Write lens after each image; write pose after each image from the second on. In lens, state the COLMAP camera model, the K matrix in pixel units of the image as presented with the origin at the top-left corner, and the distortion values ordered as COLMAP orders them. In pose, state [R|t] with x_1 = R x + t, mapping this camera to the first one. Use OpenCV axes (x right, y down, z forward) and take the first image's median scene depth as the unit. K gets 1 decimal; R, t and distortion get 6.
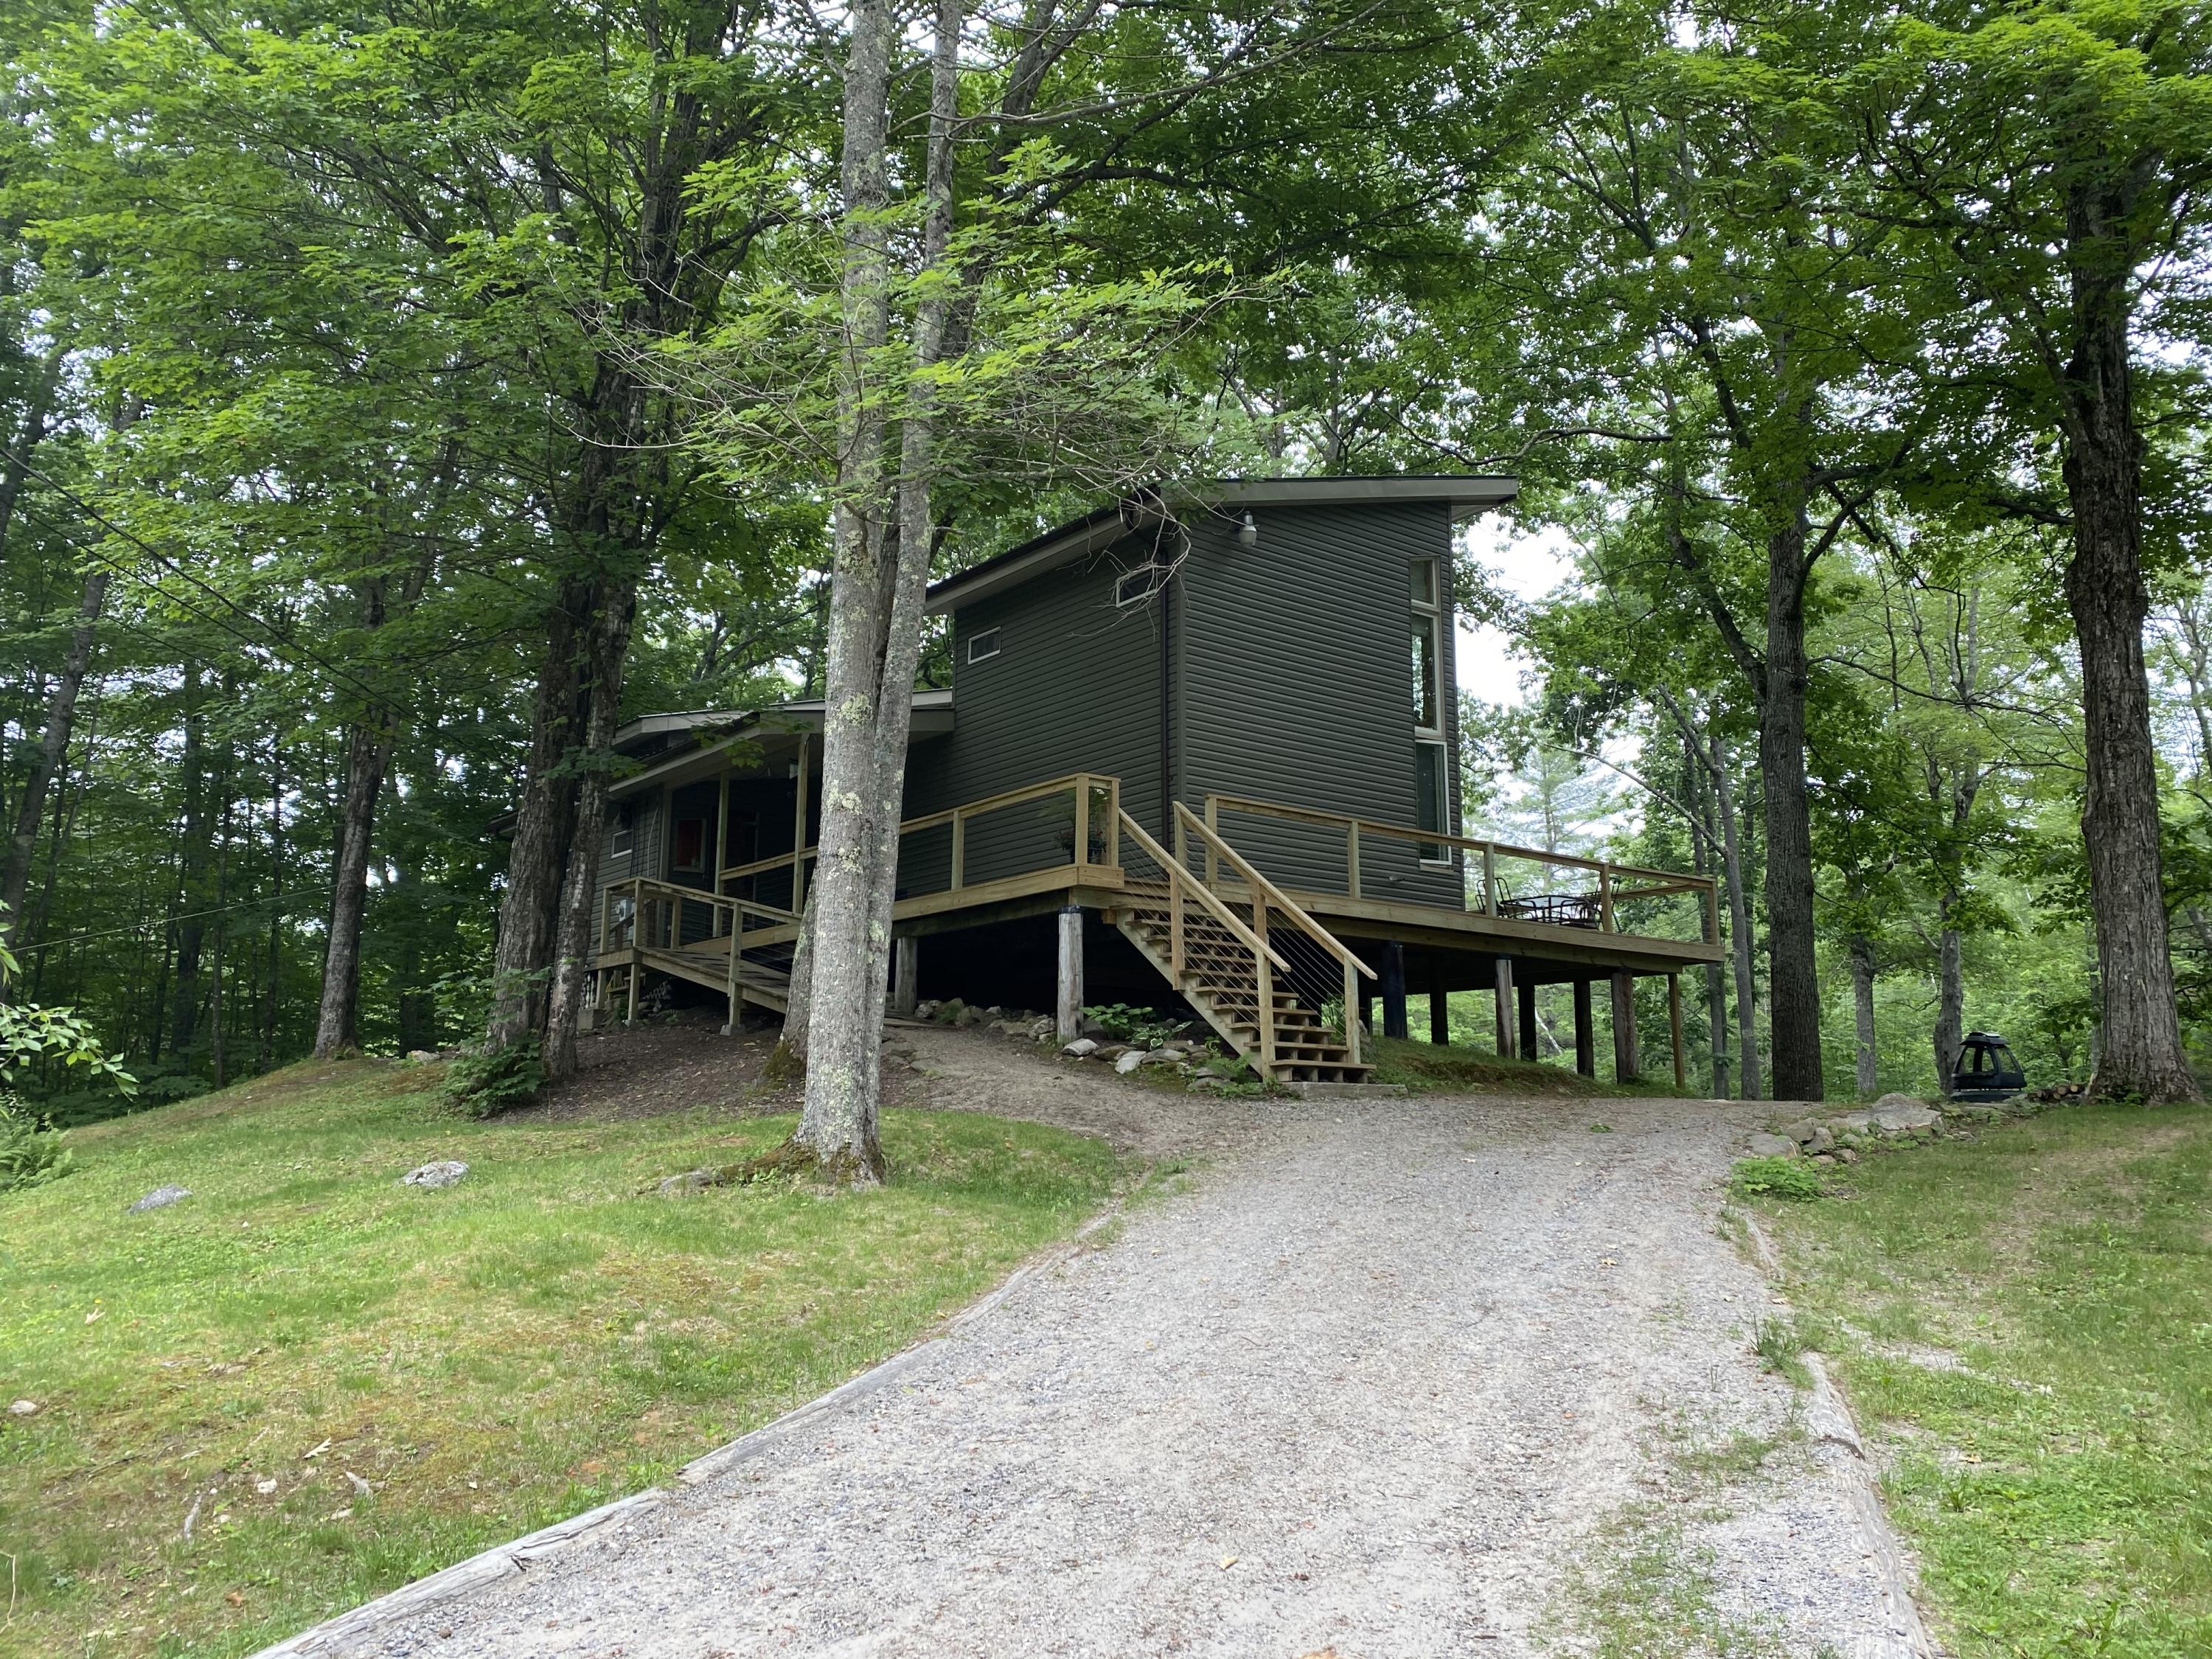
lens RADIAL K [[1687.2, 0, 1113.4], [0, 1687.2, 813.1], [0, 0, 1]] dist [0.012977, 0.000400]
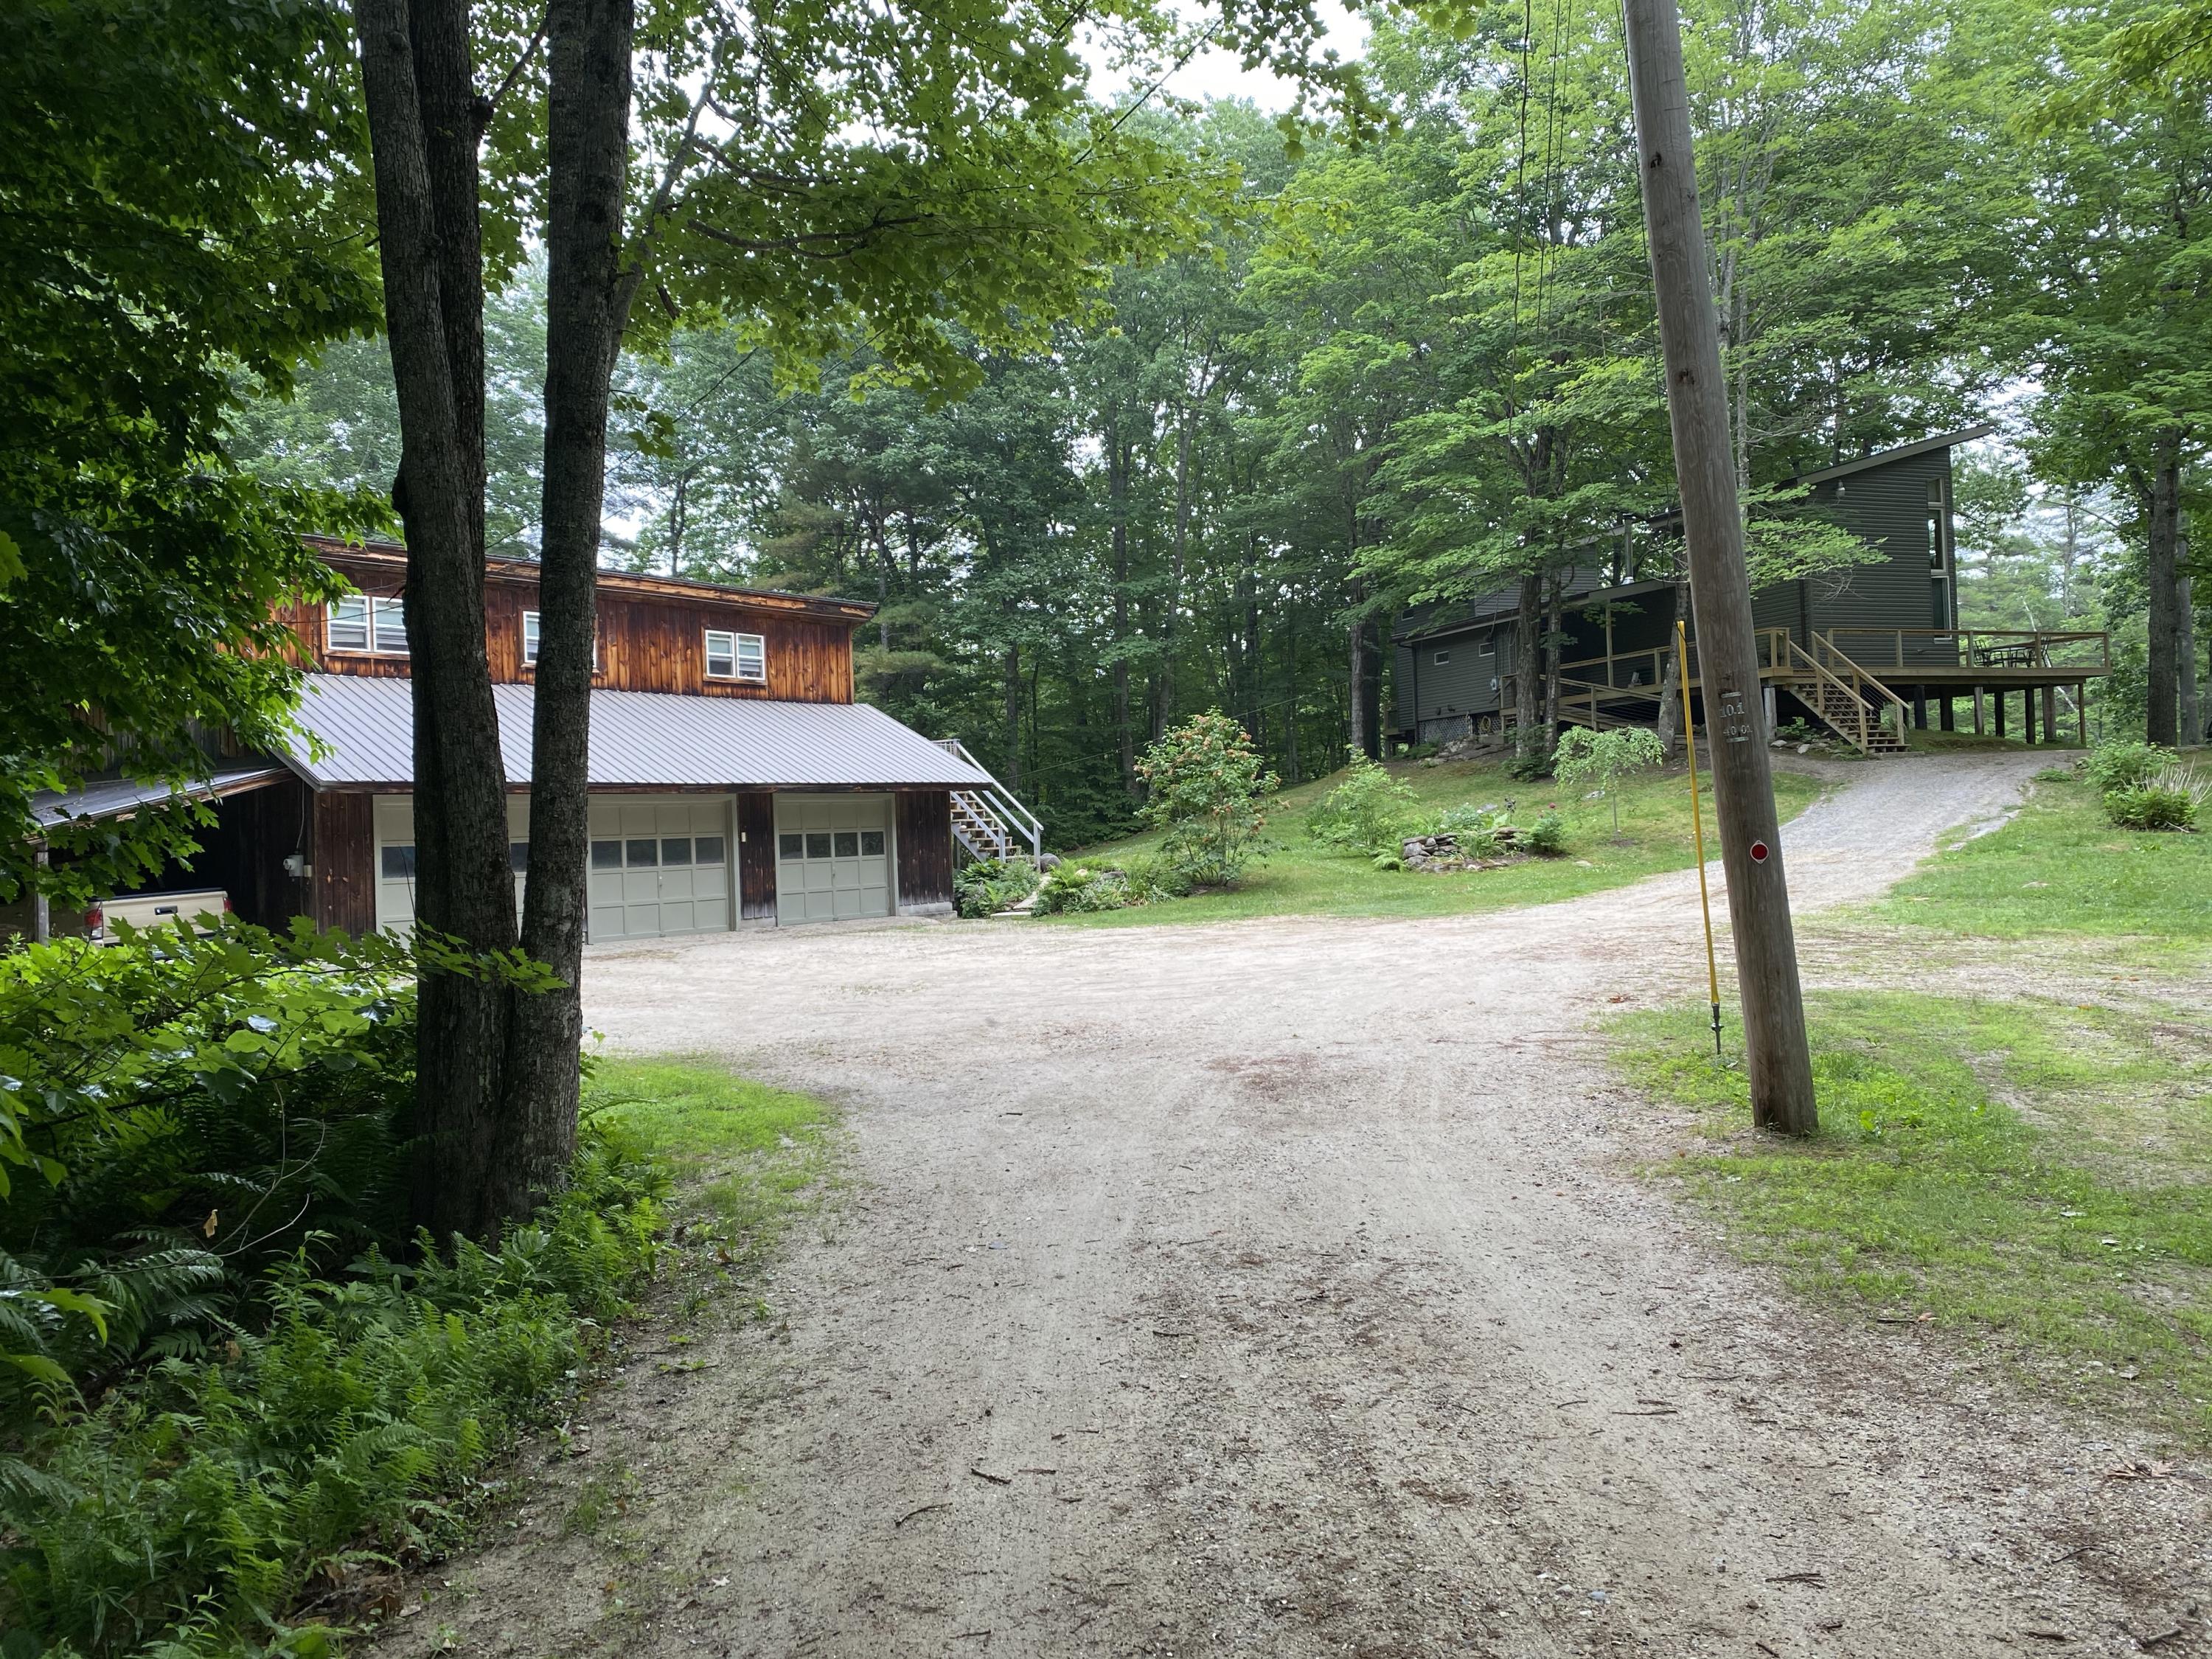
lens RADIAL K [[1687.2, 0, 1113.4], [0, 1687.2, 813.1], [0, 0, 1]] dist [0.012977, 0.000400]
pose [[0.958203, -0.040997, -0.283137, -0.185013], [0.091664, 0.981499, 0.168097, -0.191526], [0.271007, -0.187024, 0.944233, -1.161945]]
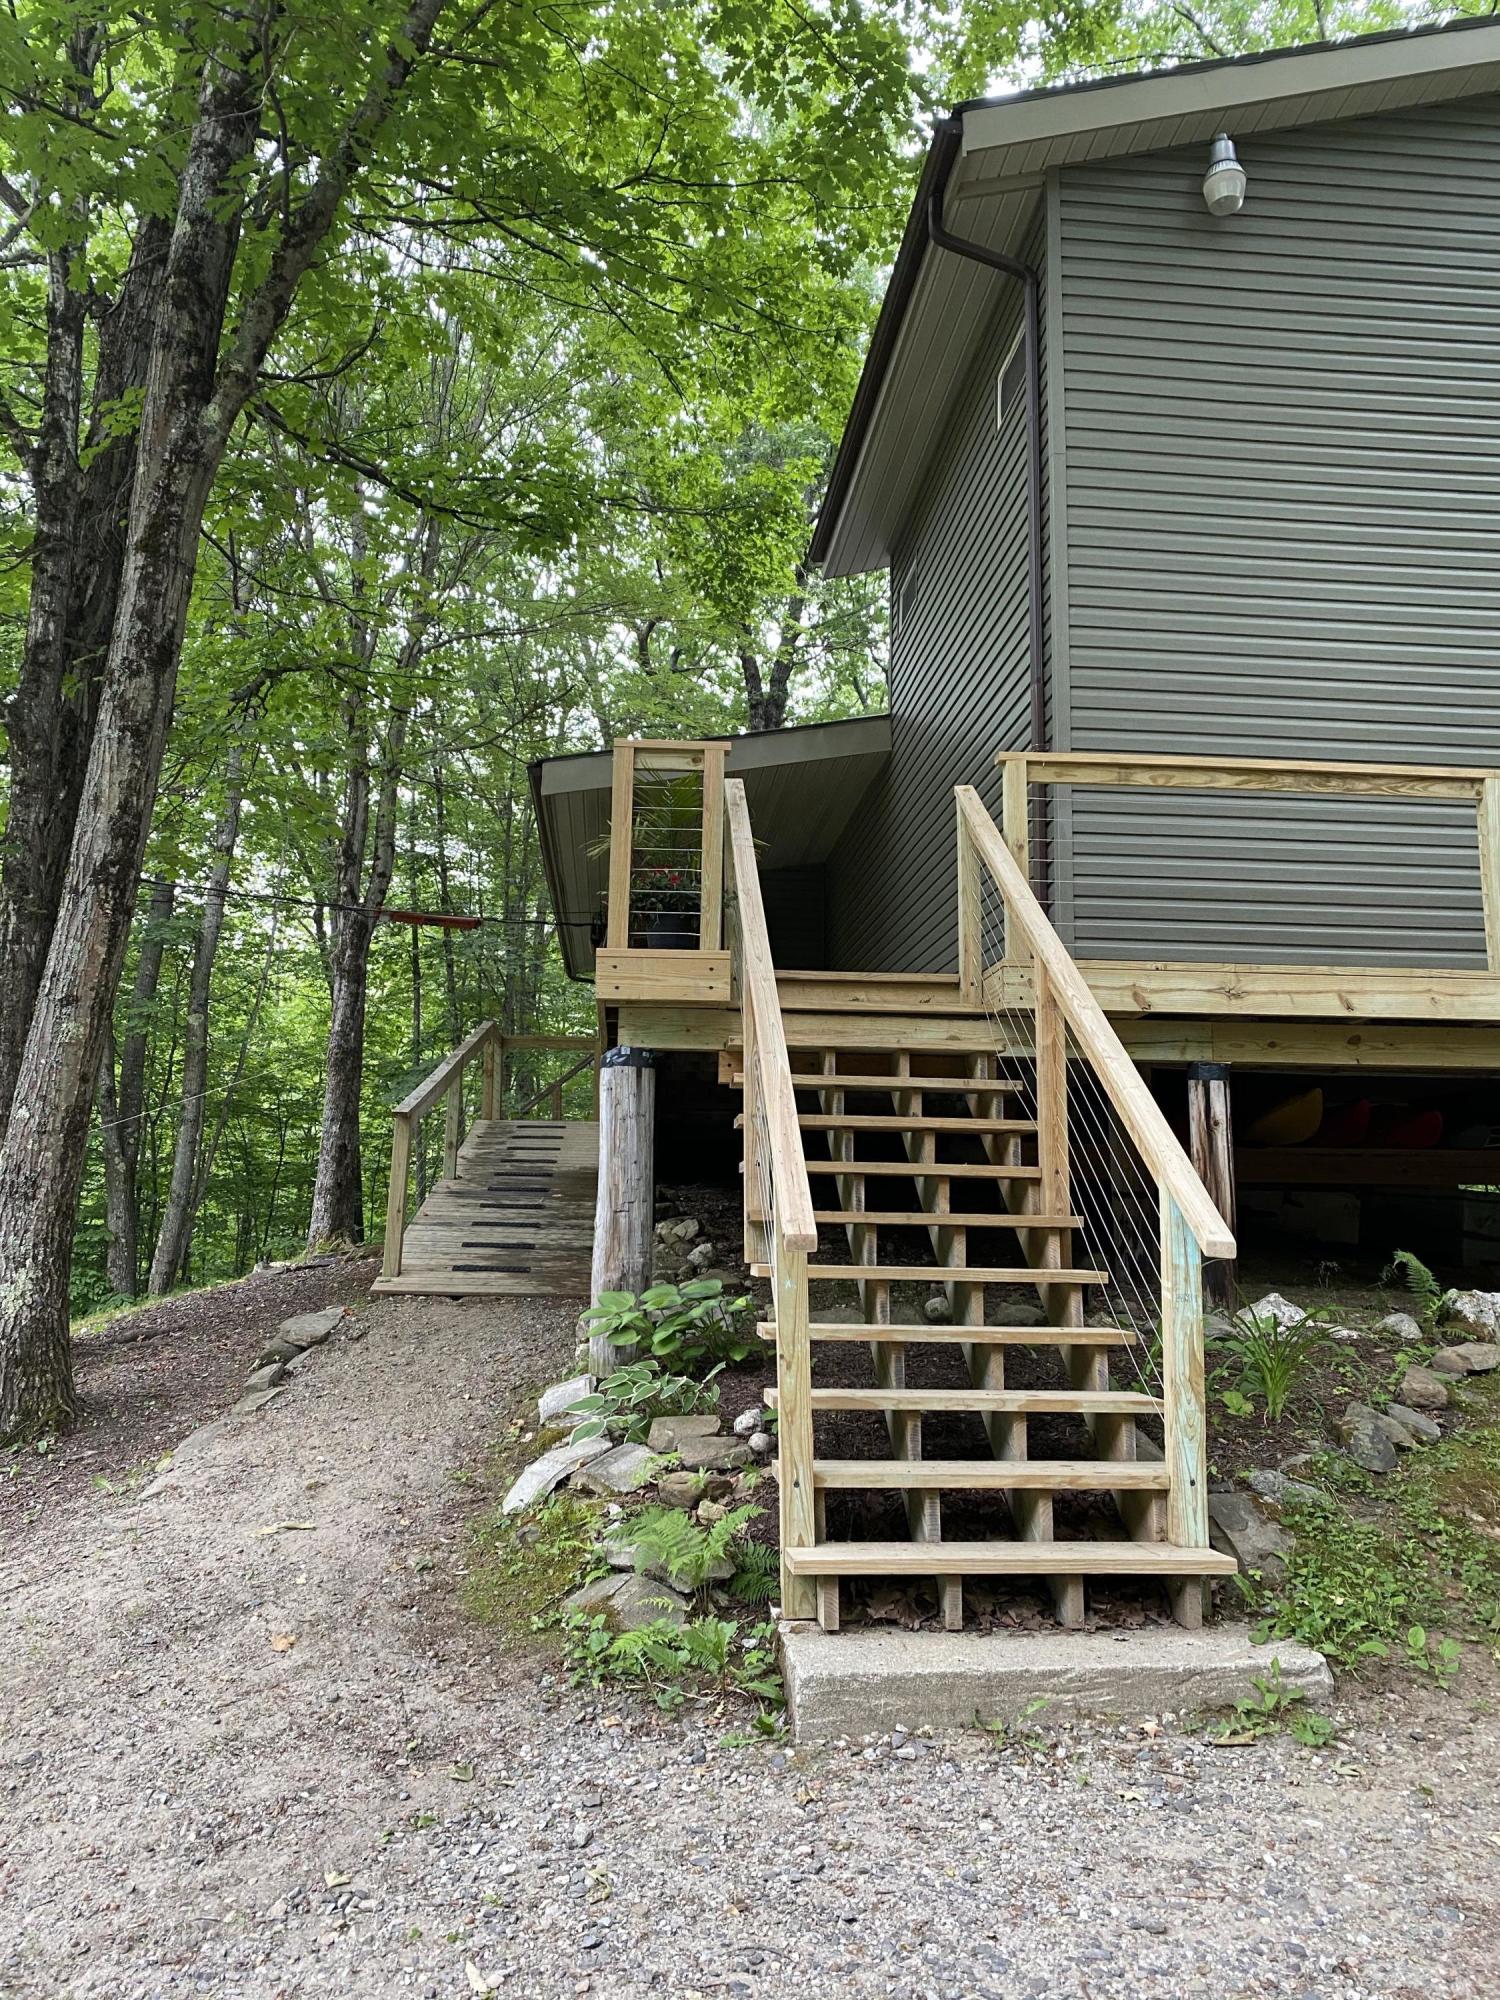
lens RADIAL K [[1525.5, 0, 750.0], [0, 1525.5, 1000.0], [0, 0, 1]] dist [0.012977, 0.000400]
pose [[0.841753, -0.075000, -0.534627, 0.161791], [0.098616, 0.995002, 0.015684, 0.029623], [0.530779, -0.065924, 0.844942, 0.525669]]
